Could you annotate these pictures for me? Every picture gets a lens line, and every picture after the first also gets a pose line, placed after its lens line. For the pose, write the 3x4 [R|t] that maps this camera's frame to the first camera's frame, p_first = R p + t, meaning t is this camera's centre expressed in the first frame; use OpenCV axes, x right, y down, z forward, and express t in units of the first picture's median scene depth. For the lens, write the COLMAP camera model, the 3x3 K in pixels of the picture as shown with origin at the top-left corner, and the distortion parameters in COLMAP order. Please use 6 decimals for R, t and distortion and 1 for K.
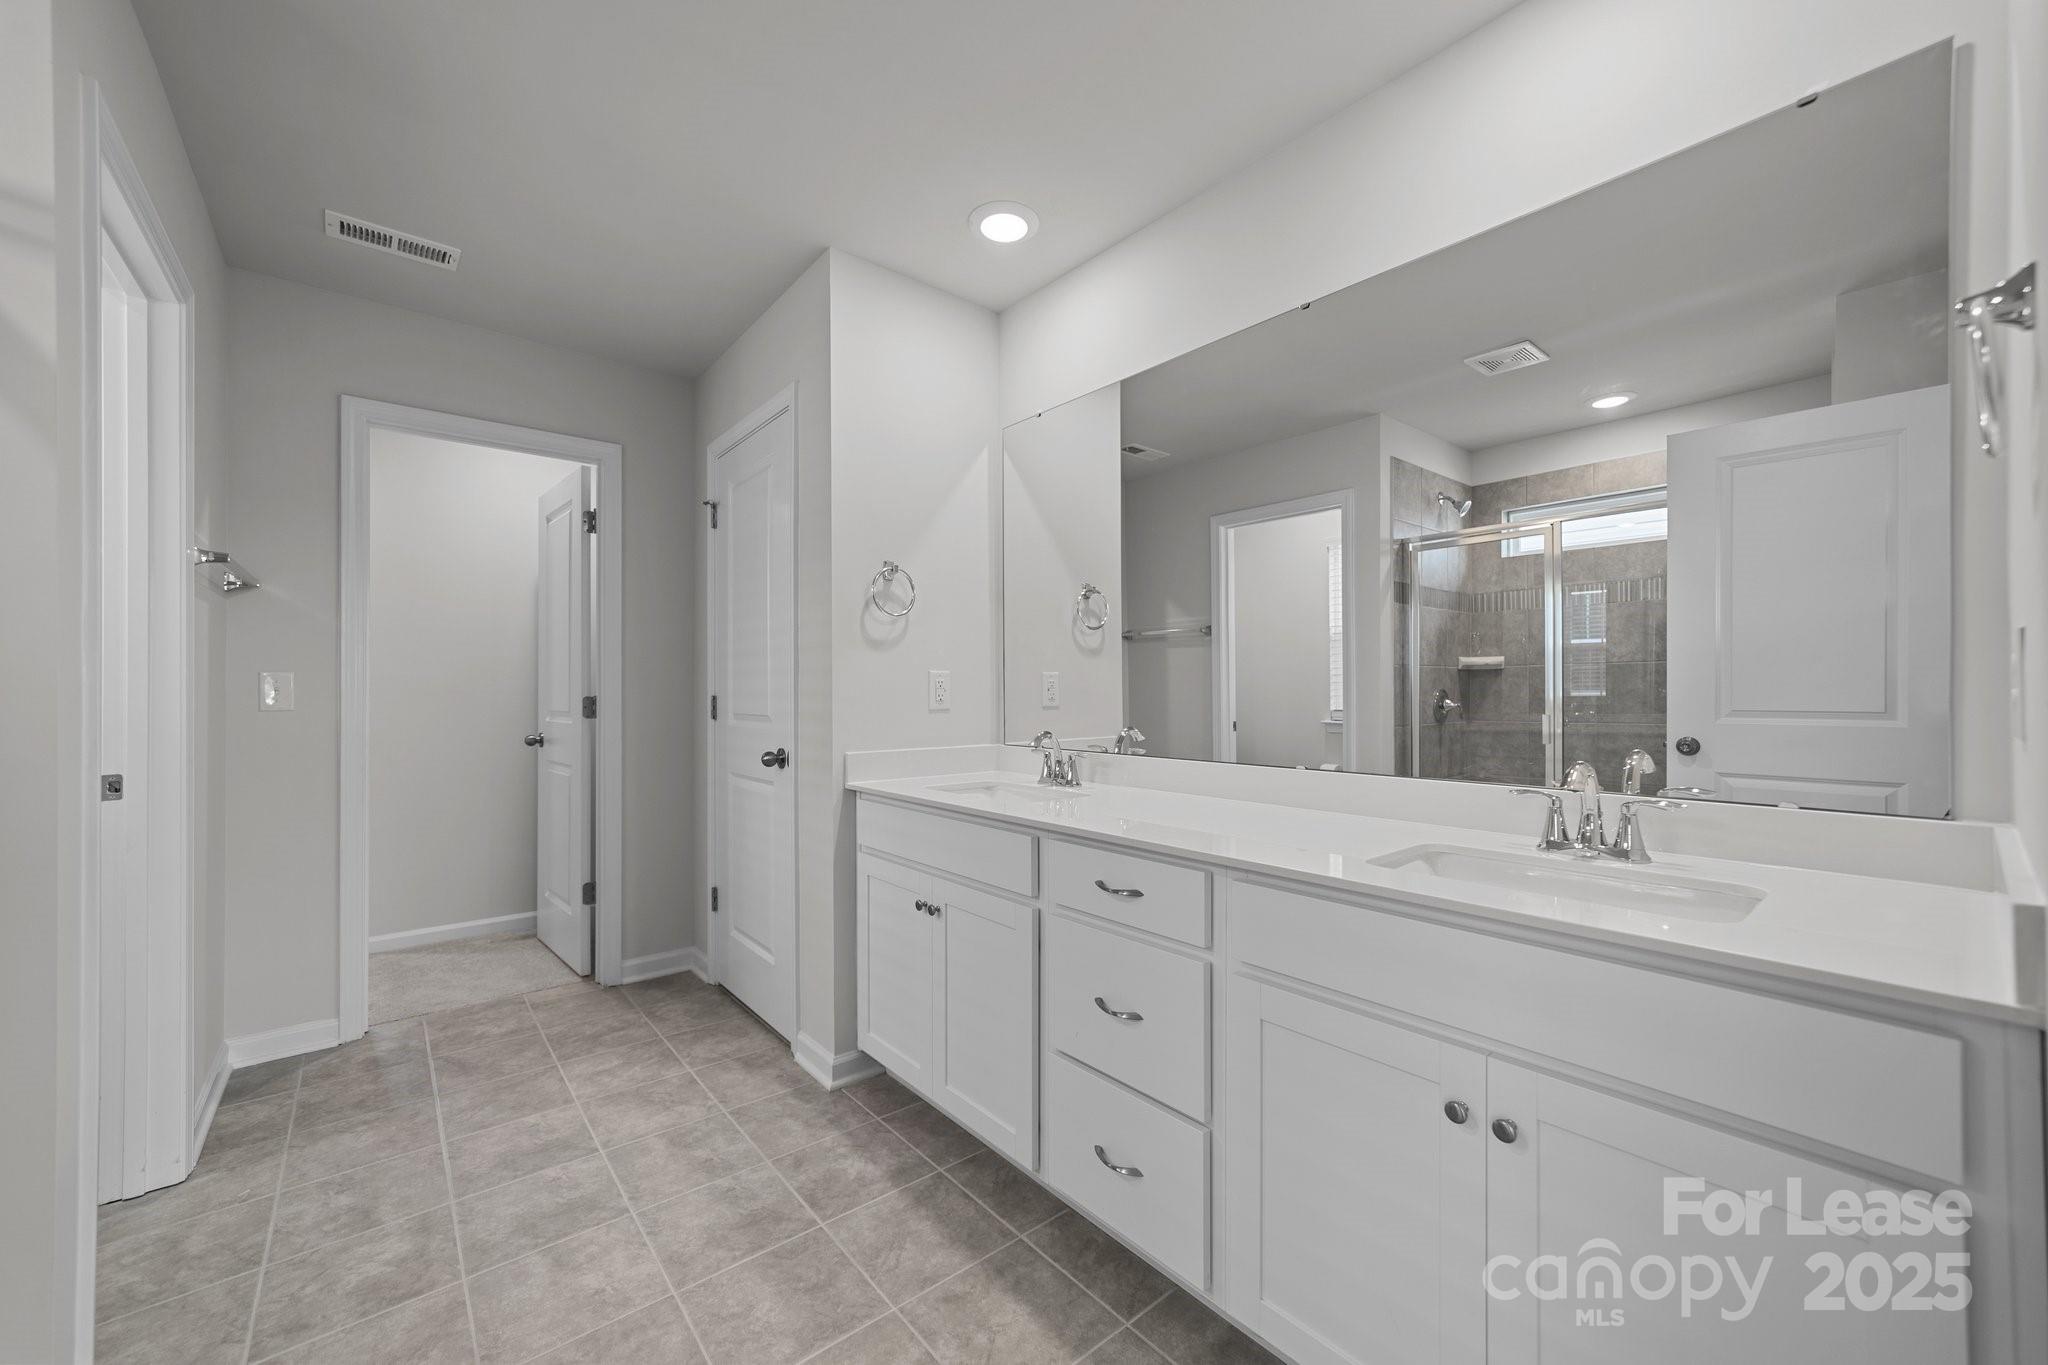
lens RADIAL K [[791.2, 0, 1027.6], [0, 791.2, 686.2], [0, 0, 1]] dist [-0.015247, 0.008790]
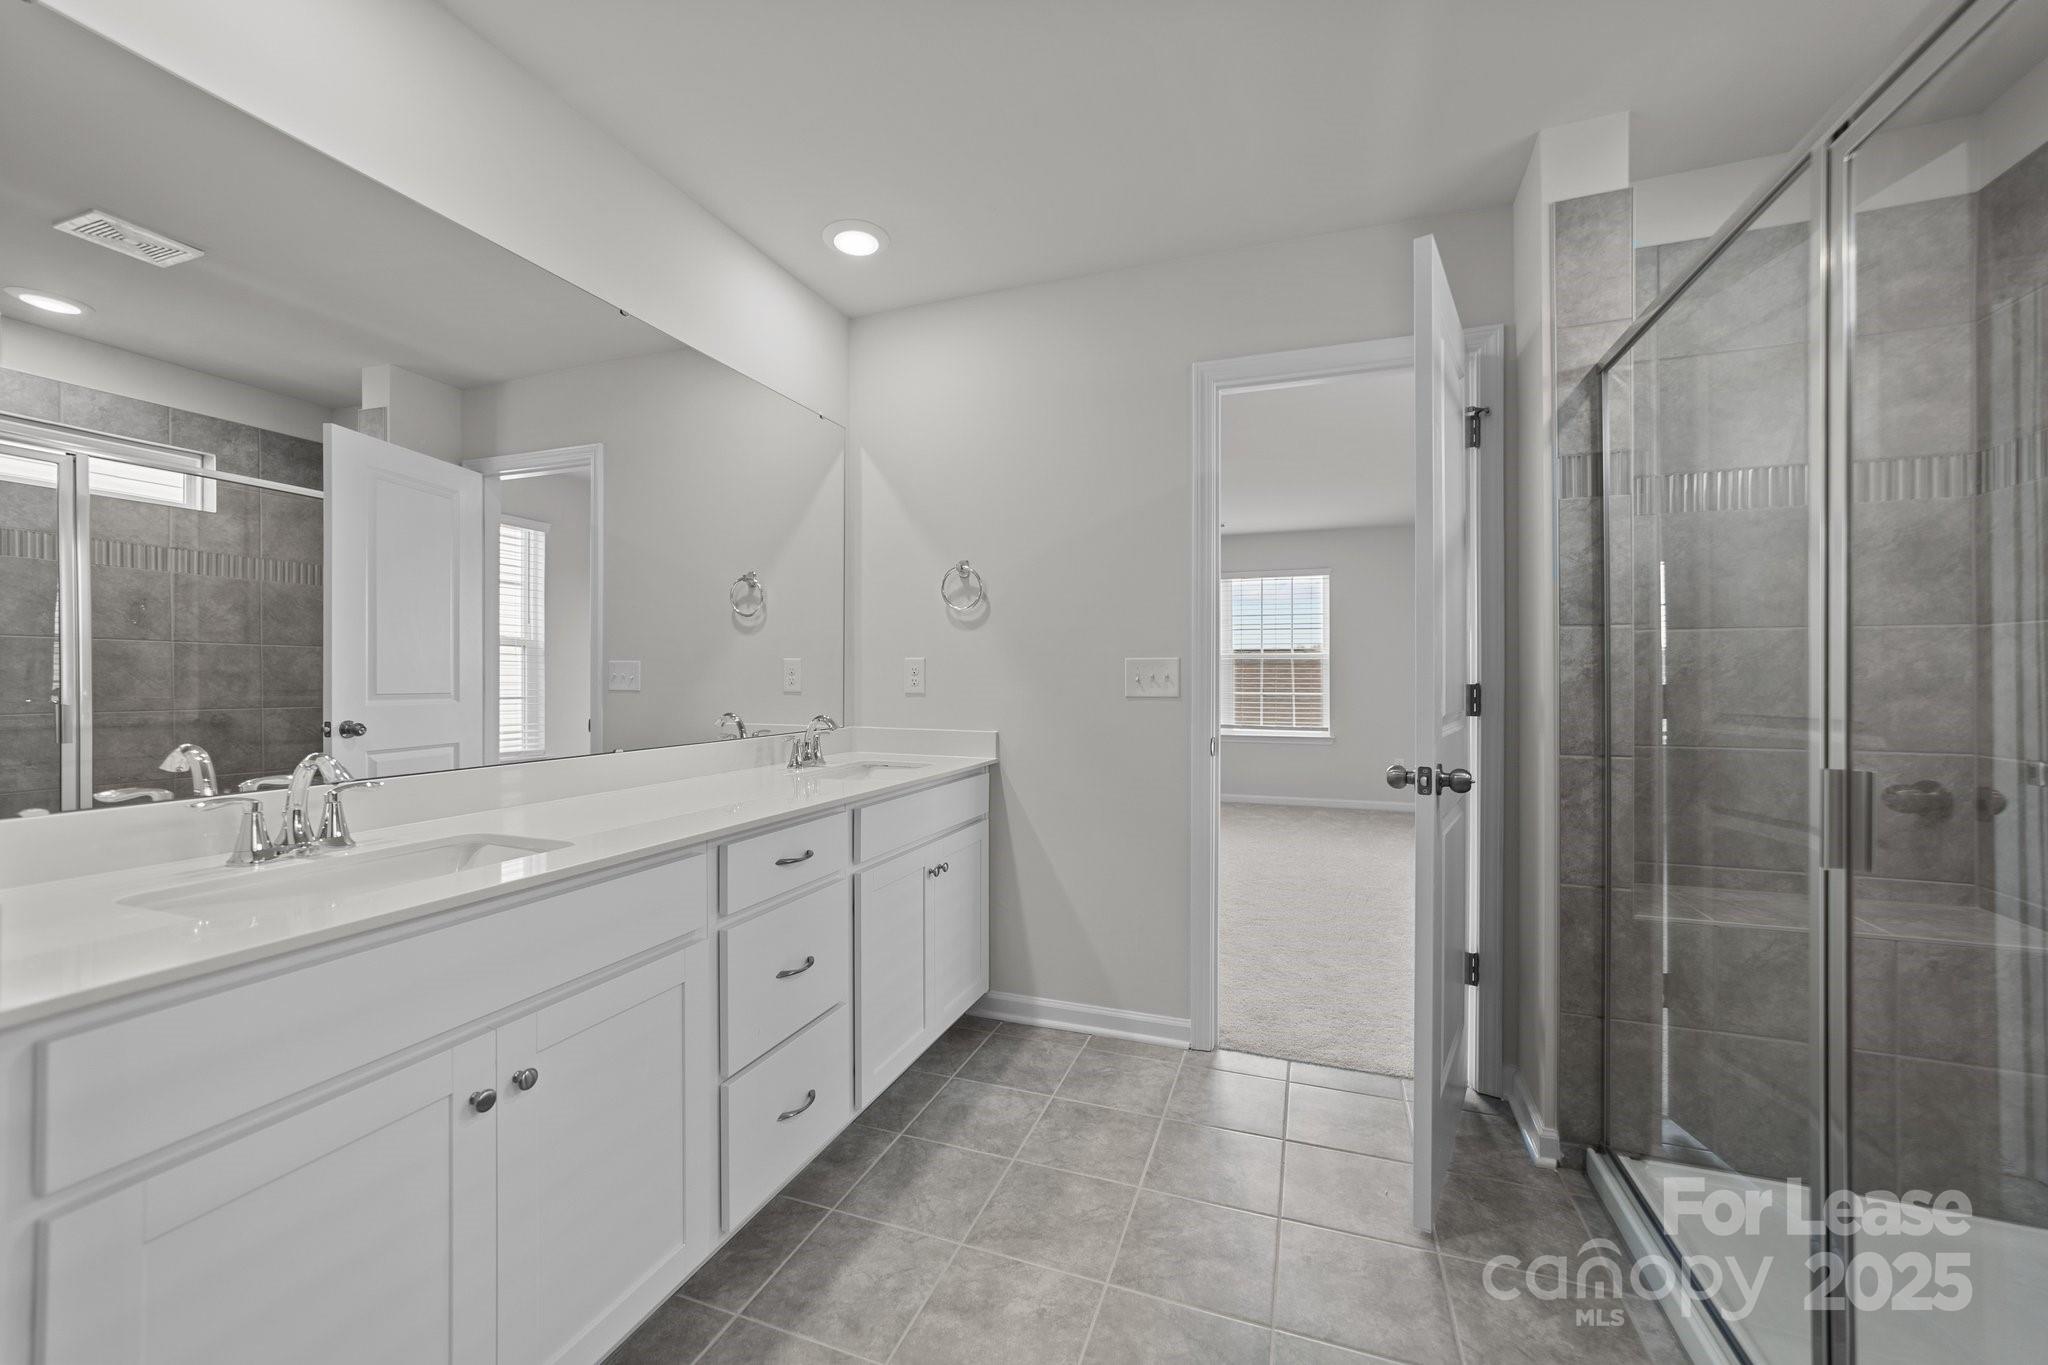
lens RADIAL K [[804.3, 0, 1035.2], [0, 804.3, 692.8], [0, 0, 1]] dist [-0.015675, 0.009334]
pose [[-0.520316, -0.009925, 0.853916, -0.973059], [-0.009195, 0.999940, 0.006019, 0.019221], [-0.853924, -0.004720, -0.520376, 1.262799]]
